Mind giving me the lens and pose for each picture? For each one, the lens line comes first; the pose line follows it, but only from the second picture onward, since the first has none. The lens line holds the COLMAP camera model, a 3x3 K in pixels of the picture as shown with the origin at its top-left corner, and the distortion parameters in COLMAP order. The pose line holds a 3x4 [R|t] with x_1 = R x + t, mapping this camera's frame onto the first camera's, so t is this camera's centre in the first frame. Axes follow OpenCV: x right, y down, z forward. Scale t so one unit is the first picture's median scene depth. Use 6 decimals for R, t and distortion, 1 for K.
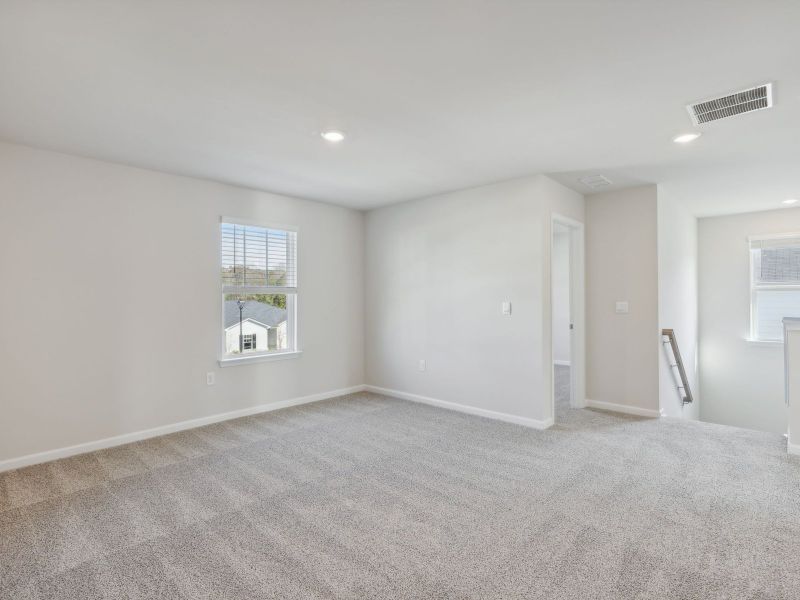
lens RADIAL K [[411.2, 0, 397.8], [0, 411.2, 303.4], [0, 0, 1]] dist [0.009719, 0.001867]
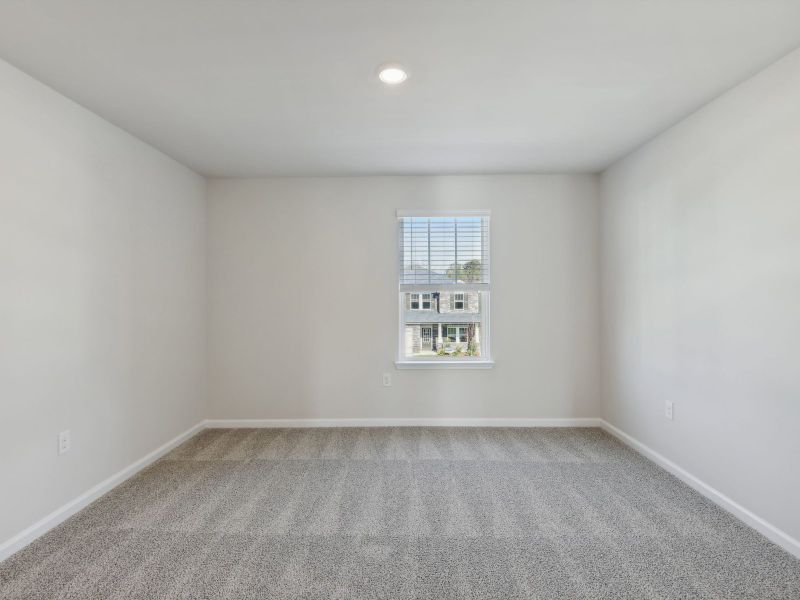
lens RADIAL K [[411.2, 0, 398.8], [0, 411.2, 303.2], [0, 0, 1]] dist [0.009719, 0.001867]
pose [[0.679793, 0.011395, -0.733315, 0.274234], [-0.005980, 0.999932, 0.009994, -0.007918], [0.733380, -0.002409, 0.679815, 0.362190]]
